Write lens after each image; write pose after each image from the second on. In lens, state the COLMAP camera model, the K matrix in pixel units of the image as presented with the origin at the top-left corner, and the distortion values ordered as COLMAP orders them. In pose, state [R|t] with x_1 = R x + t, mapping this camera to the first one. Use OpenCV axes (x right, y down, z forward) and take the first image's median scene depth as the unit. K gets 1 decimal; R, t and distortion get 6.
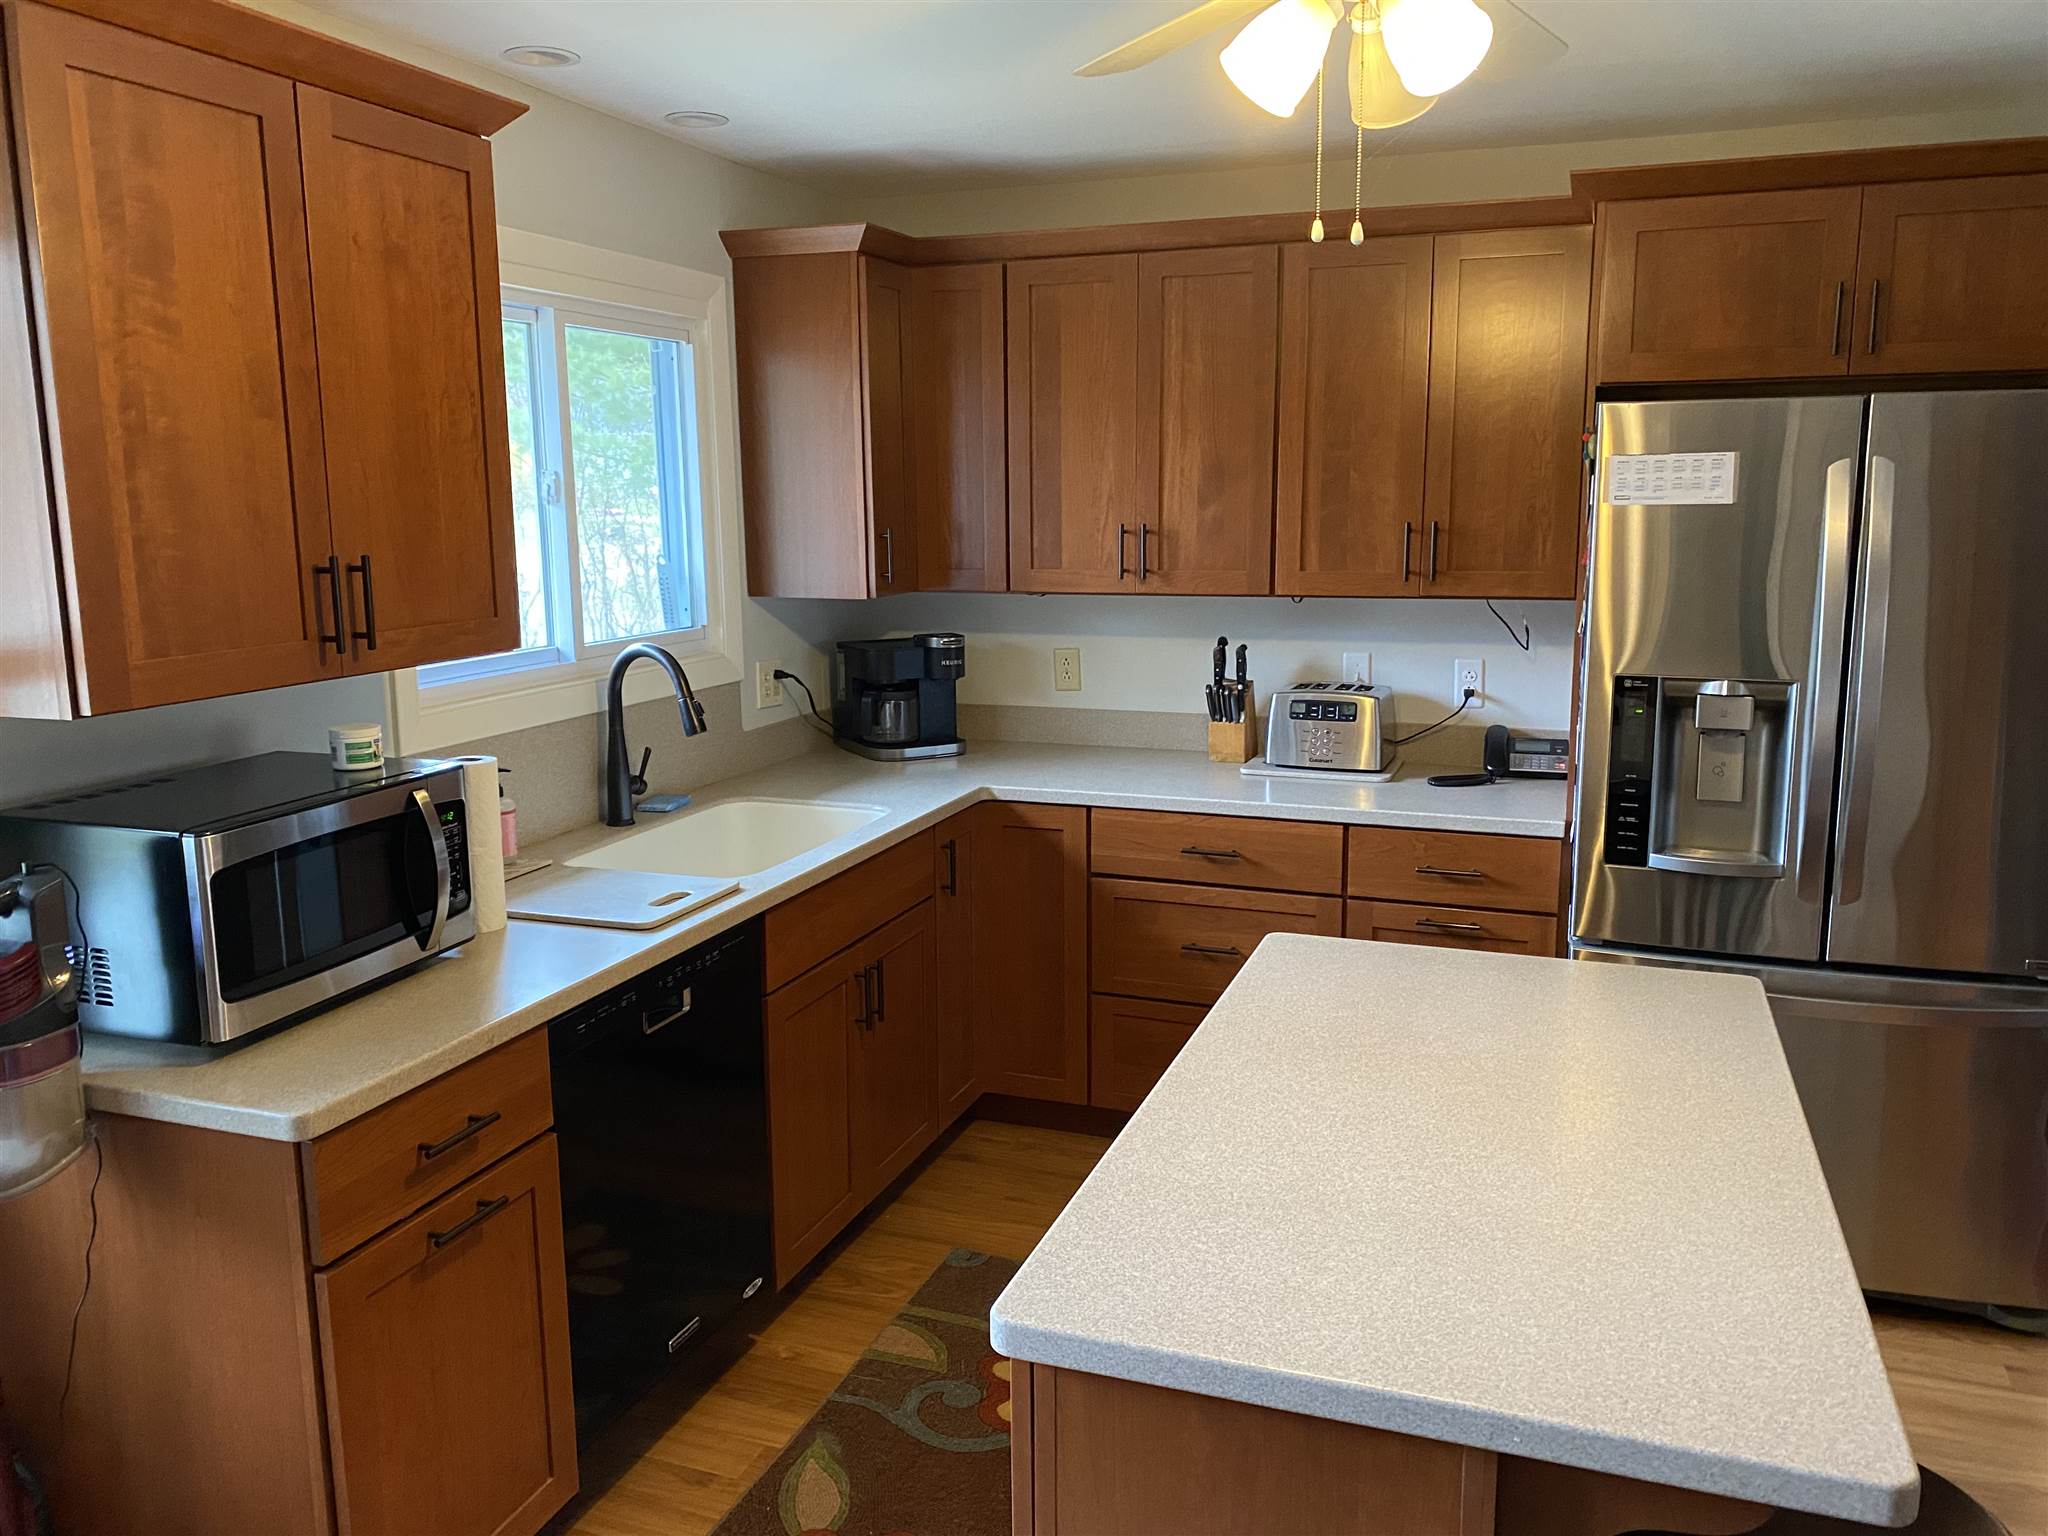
lens RADIAL K [[1562.3, 0, 1022.9], [0, 1562.3, 742.7], [0, 0, 1]] dist [0.058687, -0.090680]
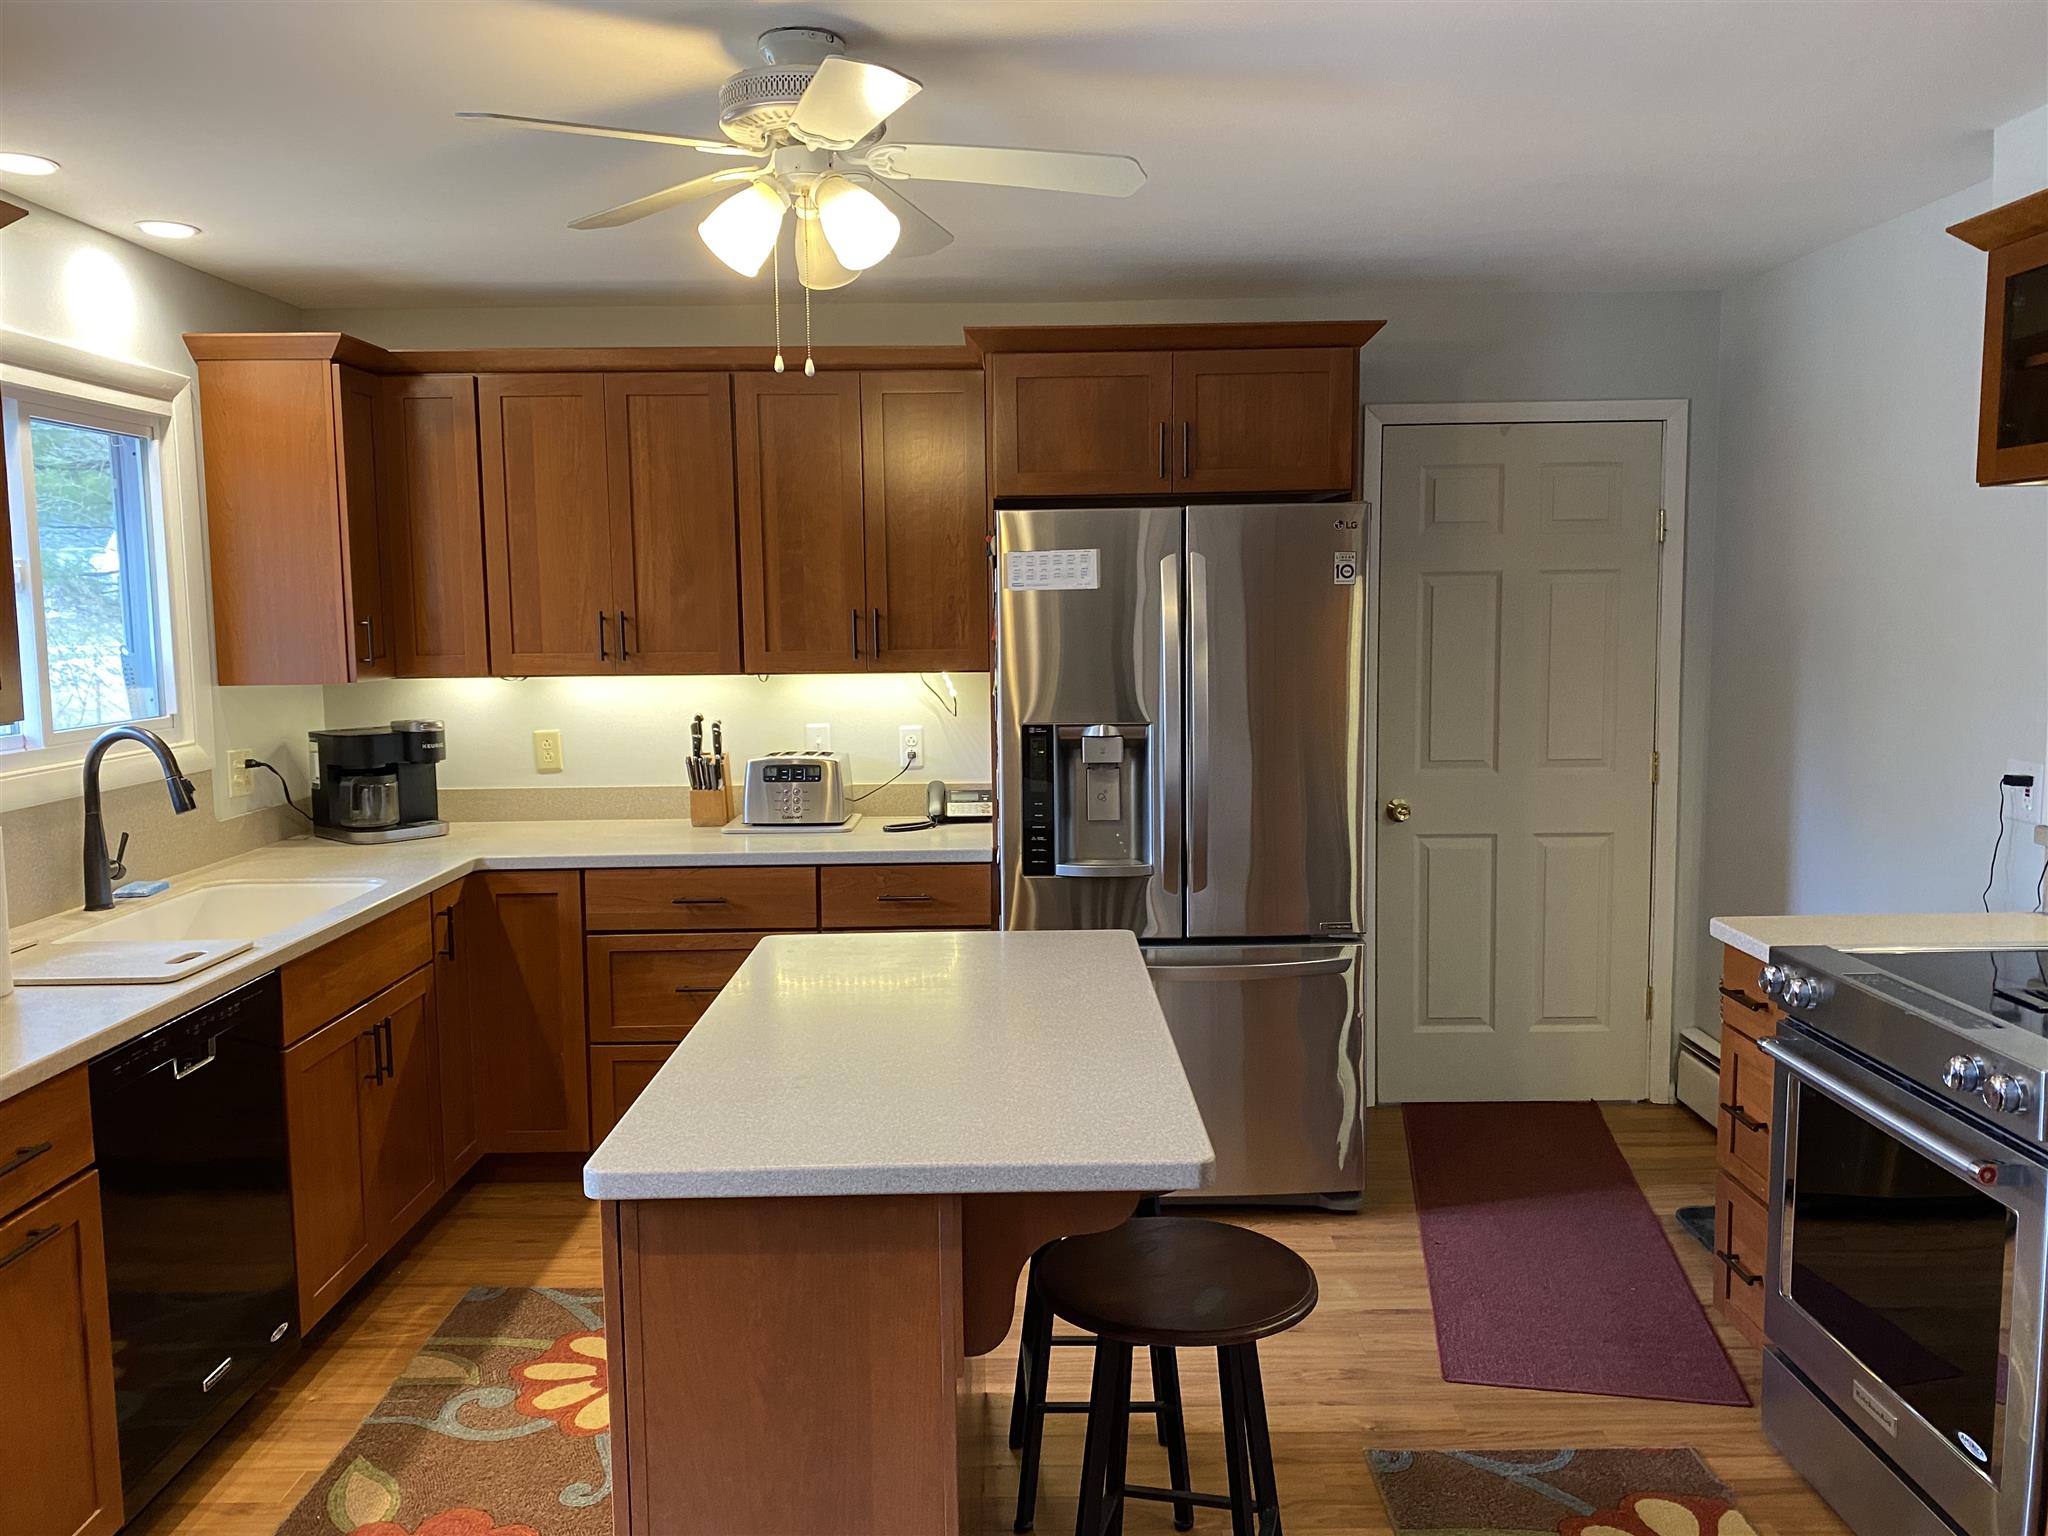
lens RADIAL K [[1544.1, 0, 1031.8], [0, 1544.1, 758.6], [0, 0, 1]] dist [0.084100, -0.146108]
pose [[0.936125, -0.038396, 0.349566, -0.049544], [0.061294, 0.996621, -0.054677, 0.052346], [-0.346285, 0.072611, 0.935315, -0.157449]]
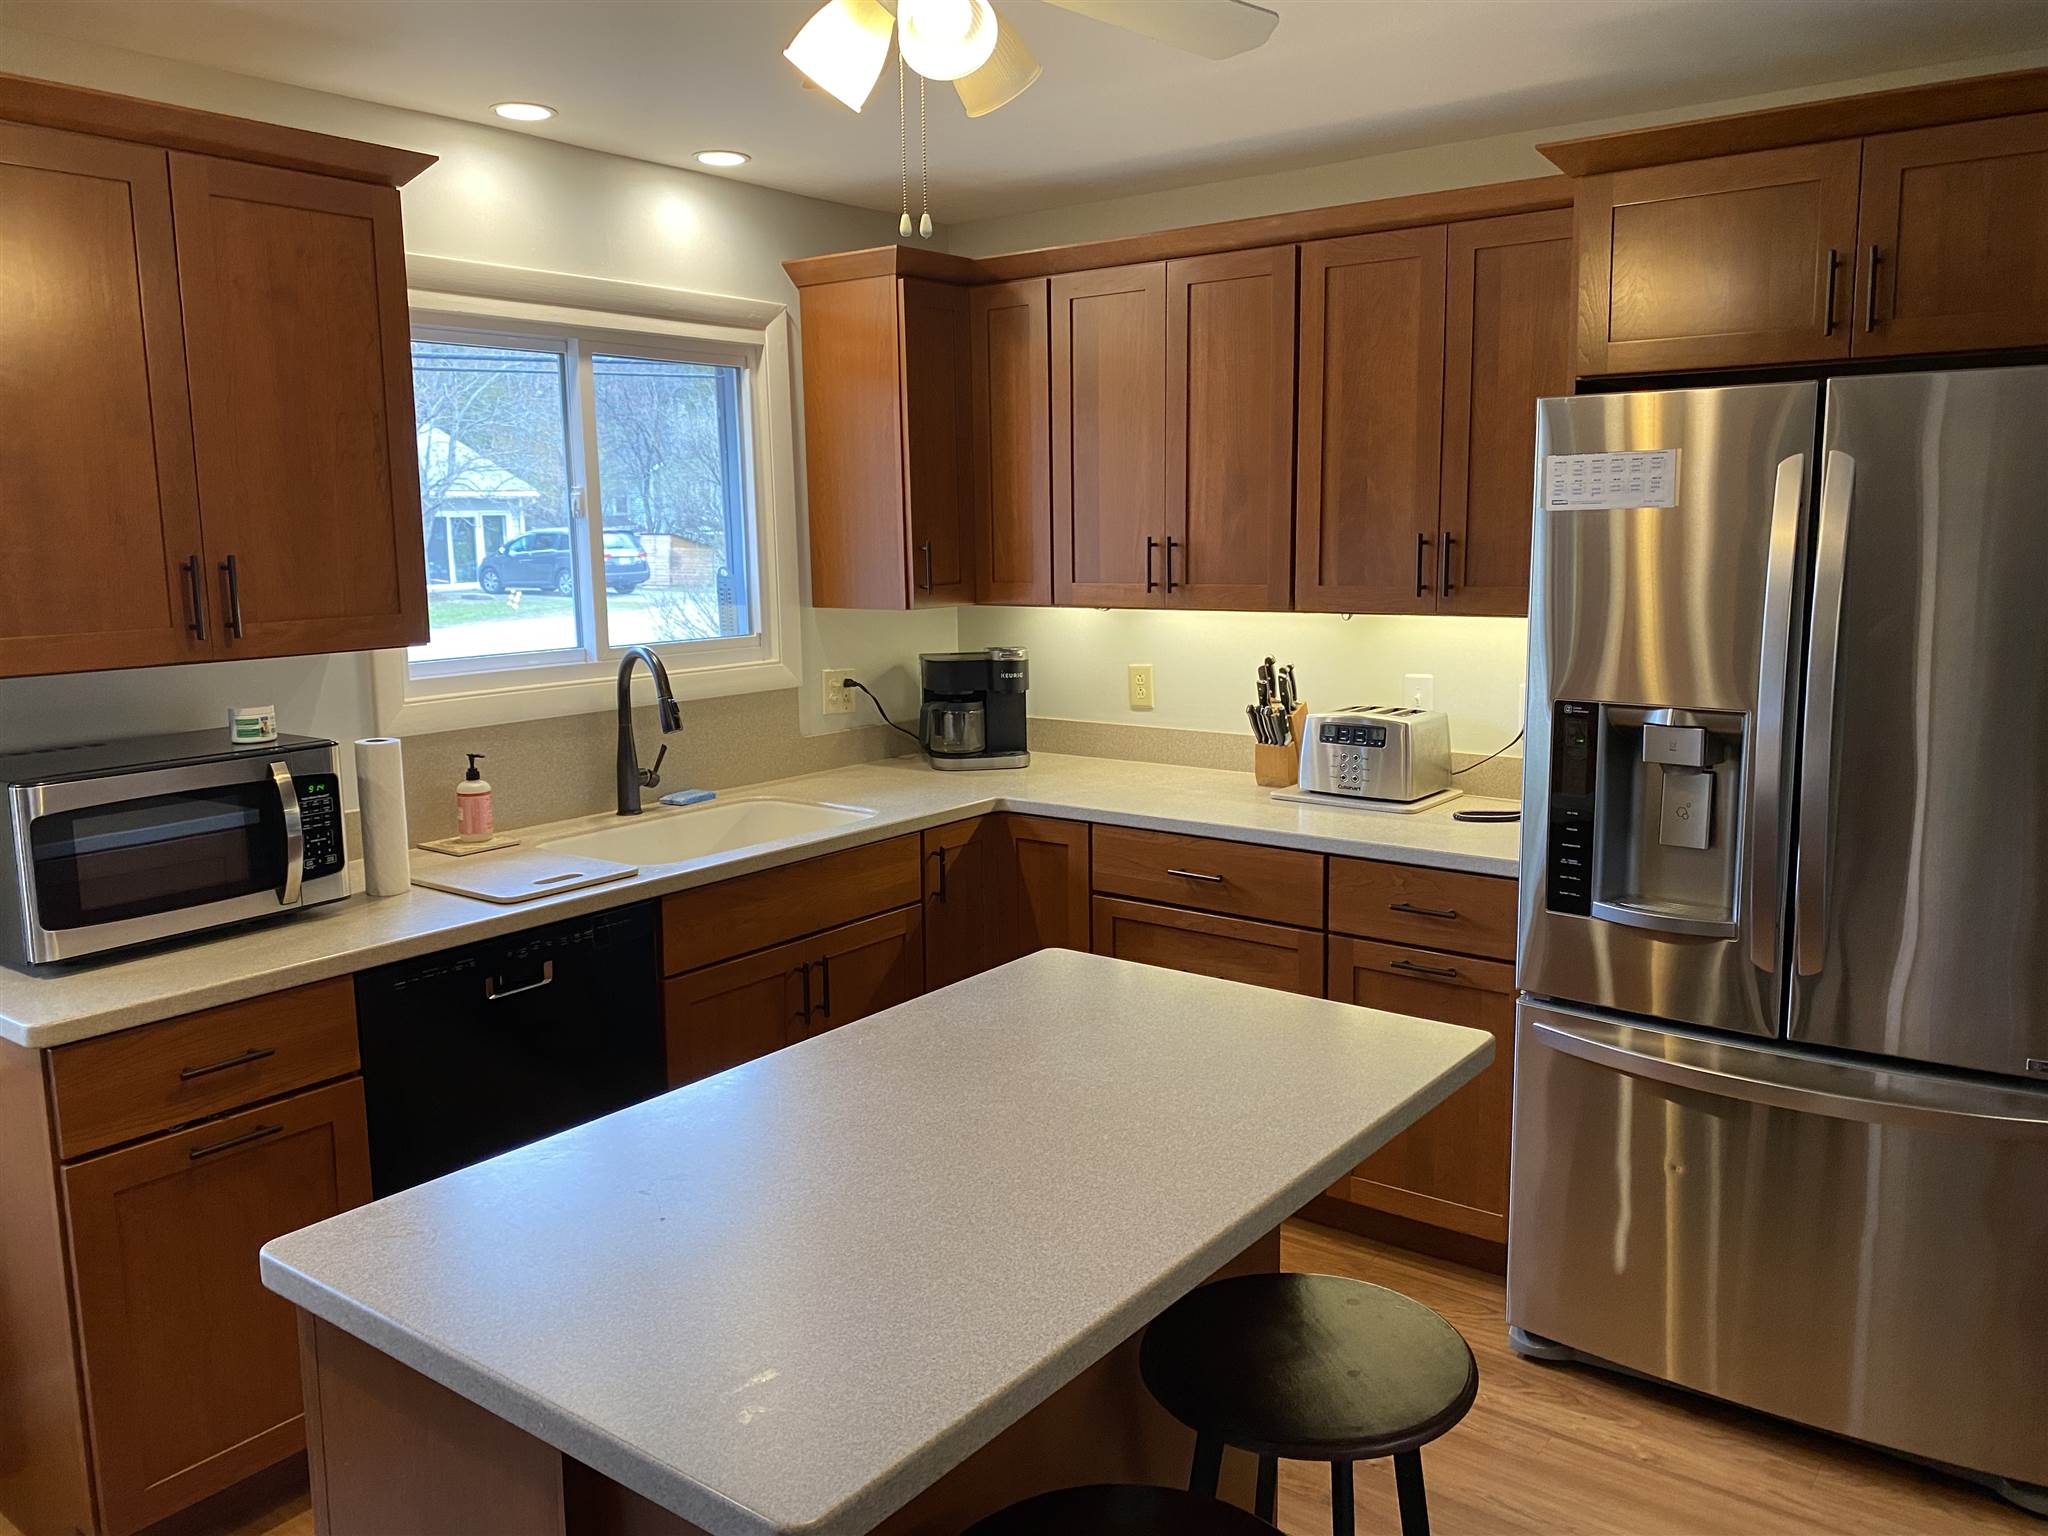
lens RADIAL K [[1562.3, 0, 1022.9], [0, 1562.3, 742.7], [0, 0, 1]] dist [0.058687, -0.090680]
pose [[0.954873, 0.037190, -0.294676, 0.351109], [-0.042549, 0.999025, -0.011793, 0.004935], [0.293950, 0.023799, 0.955525, 0.054754]]
